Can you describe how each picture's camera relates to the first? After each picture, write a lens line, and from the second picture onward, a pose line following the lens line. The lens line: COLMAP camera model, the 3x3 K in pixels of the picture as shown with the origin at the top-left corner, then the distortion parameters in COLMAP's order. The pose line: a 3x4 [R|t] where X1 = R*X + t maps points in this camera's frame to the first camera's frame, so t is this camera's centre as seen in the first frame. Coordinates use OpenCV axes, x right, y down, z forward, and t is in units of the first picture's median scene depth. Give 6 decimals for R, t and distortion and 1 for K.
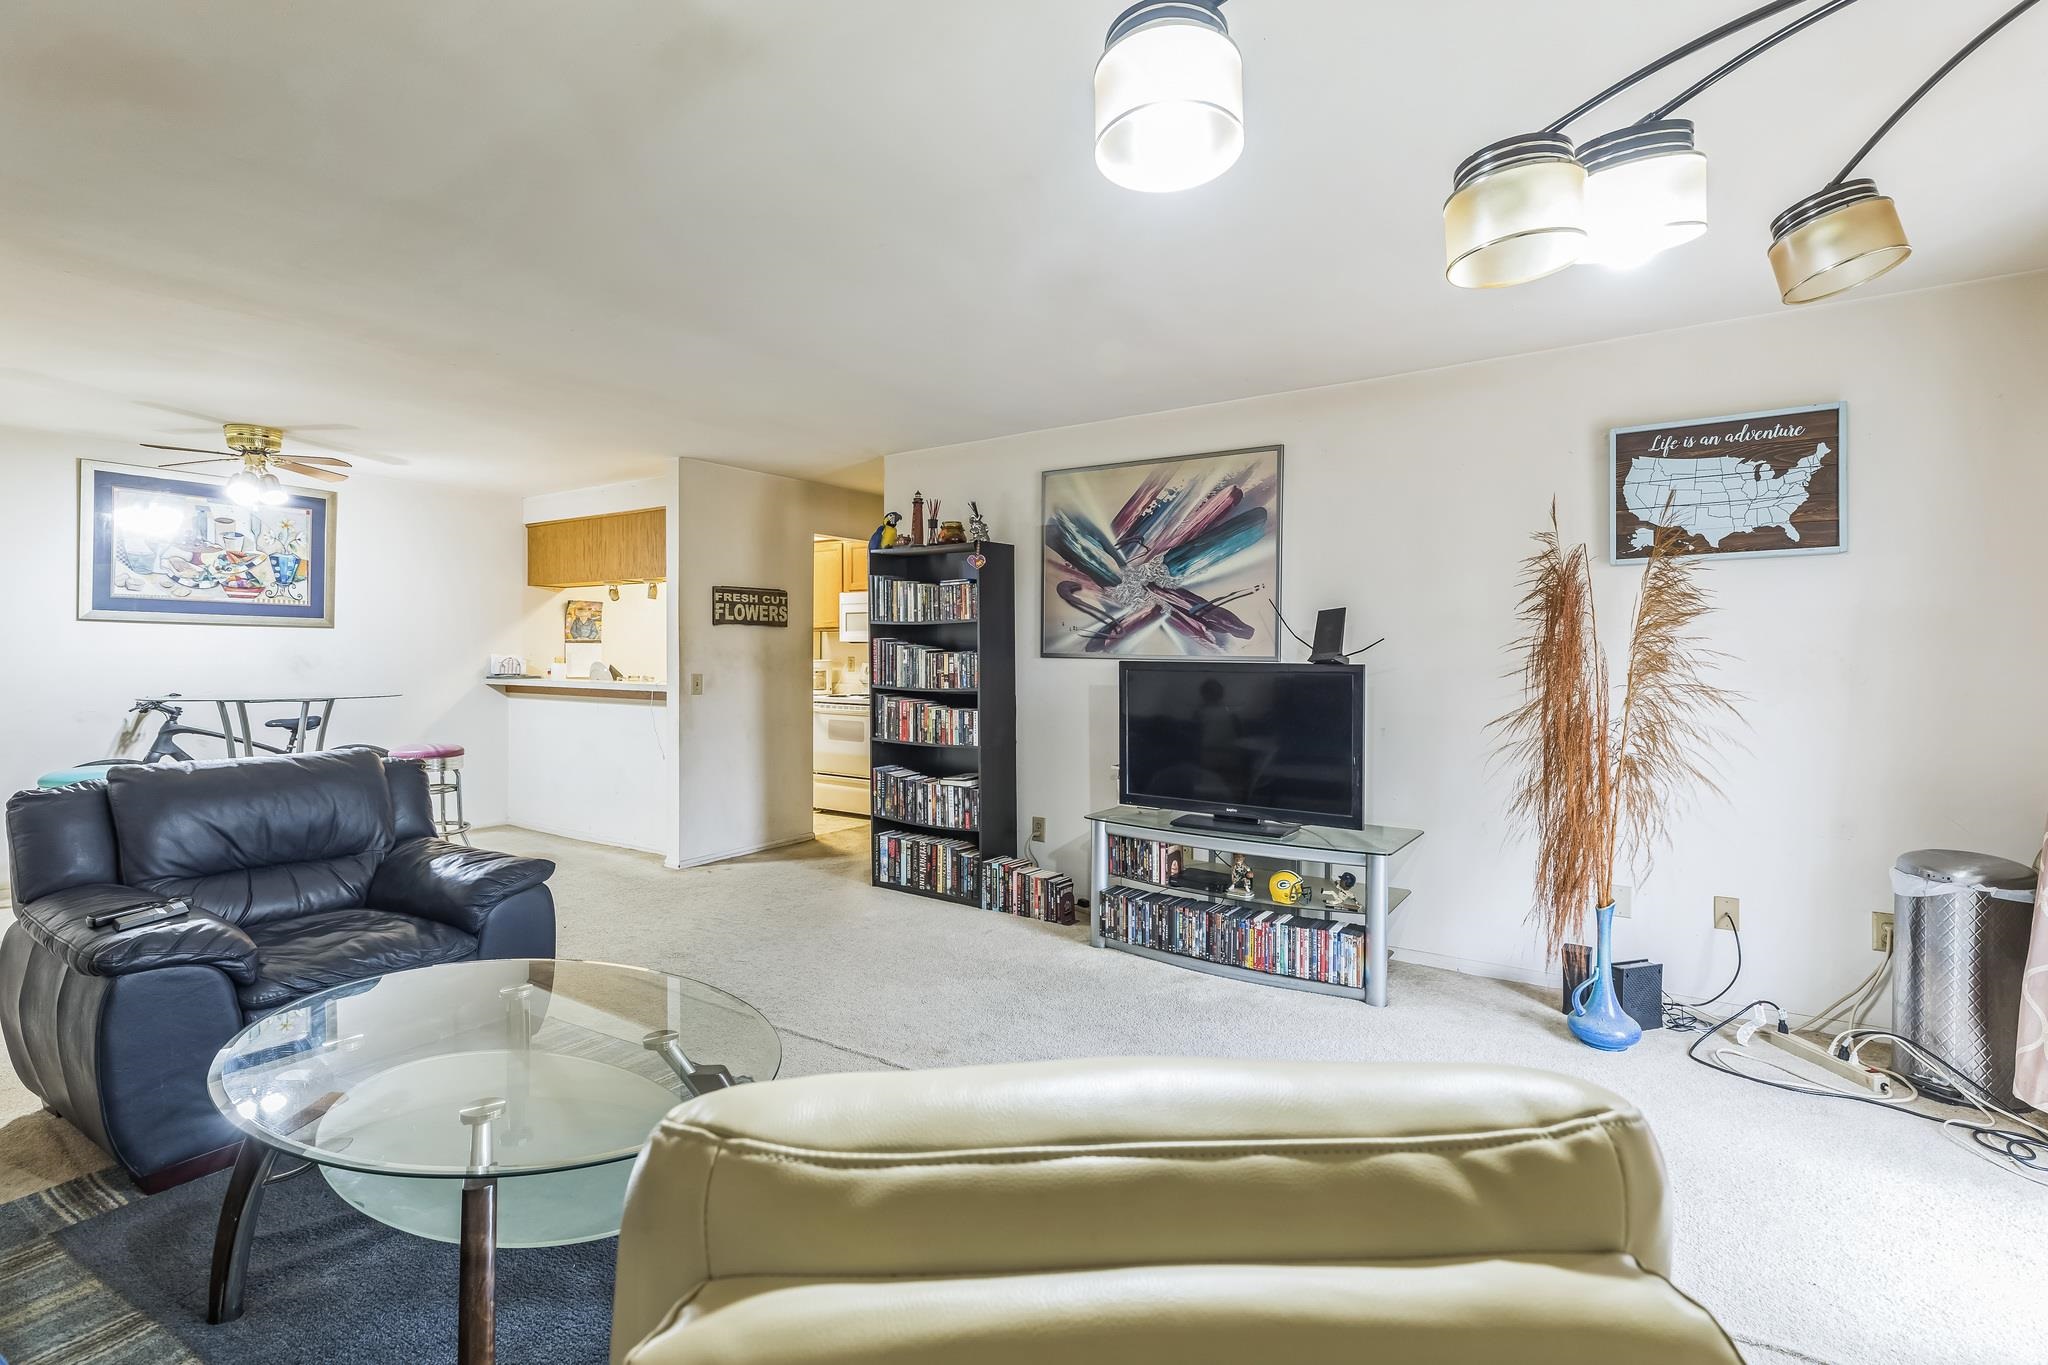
lens RADIAL K [[937.8, 0, 1013.9], [0, 937.8, 660.4], [0, 0, 1]] dist [0.004376, -0.000449]
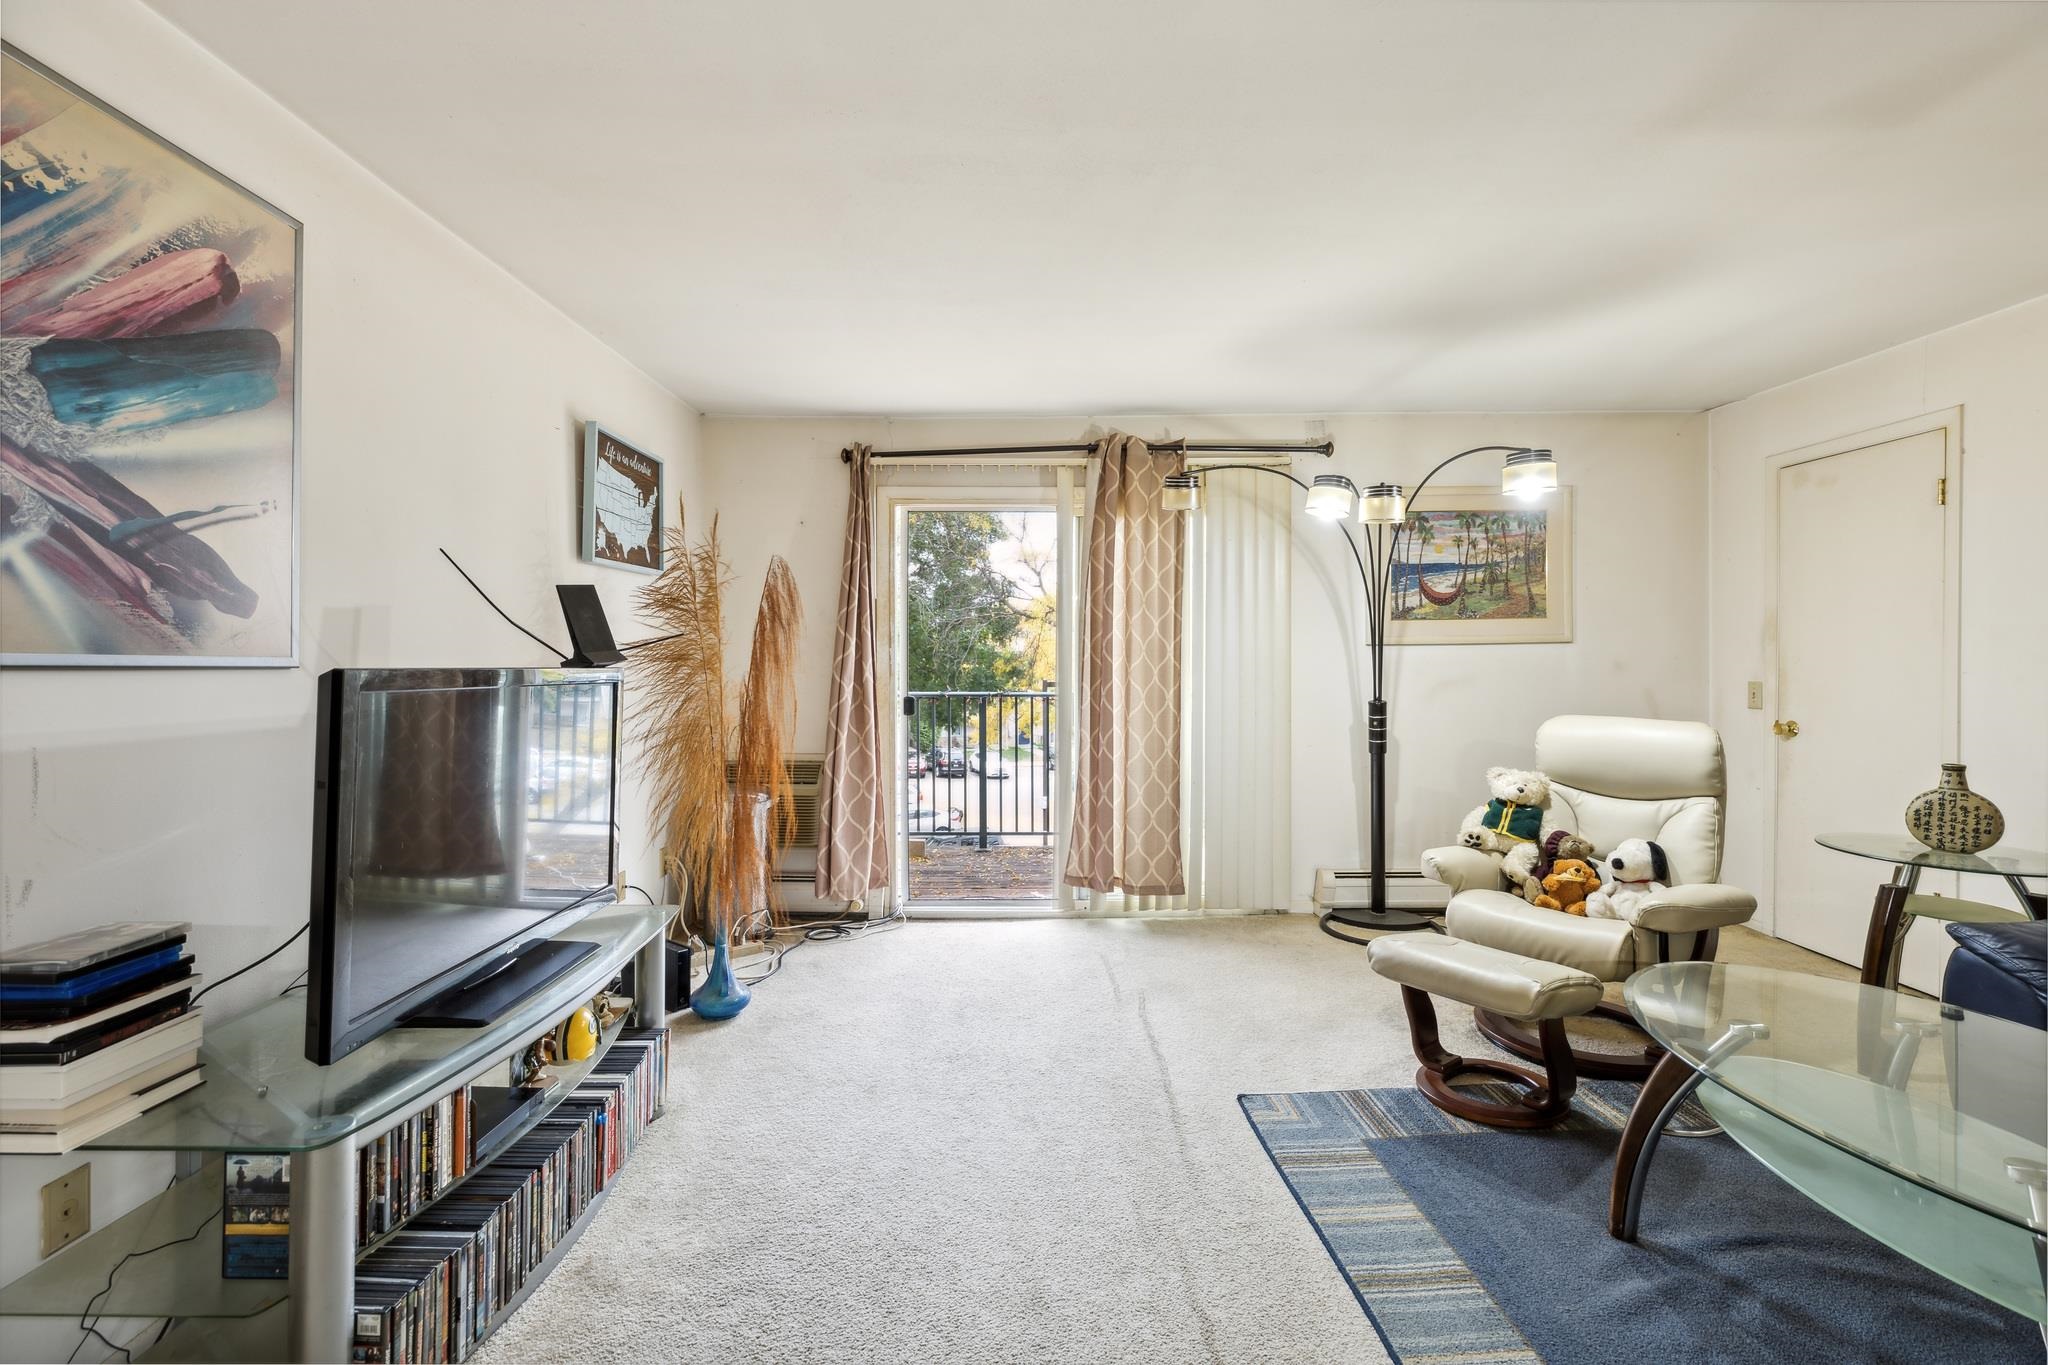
lens RADIAL K [[937.8, 0, 1018.6], [0, 937.8, 662.3], [0, 0, 1]] dist [0.004376, -0.000449]
pose [[-0.547432, -0.004527, 0.836838, -0.266306], [0.004408, 0.999956, 0.008293, -0.003388], [-0.836839, 0.008229, -0.547388, 0.782372]]
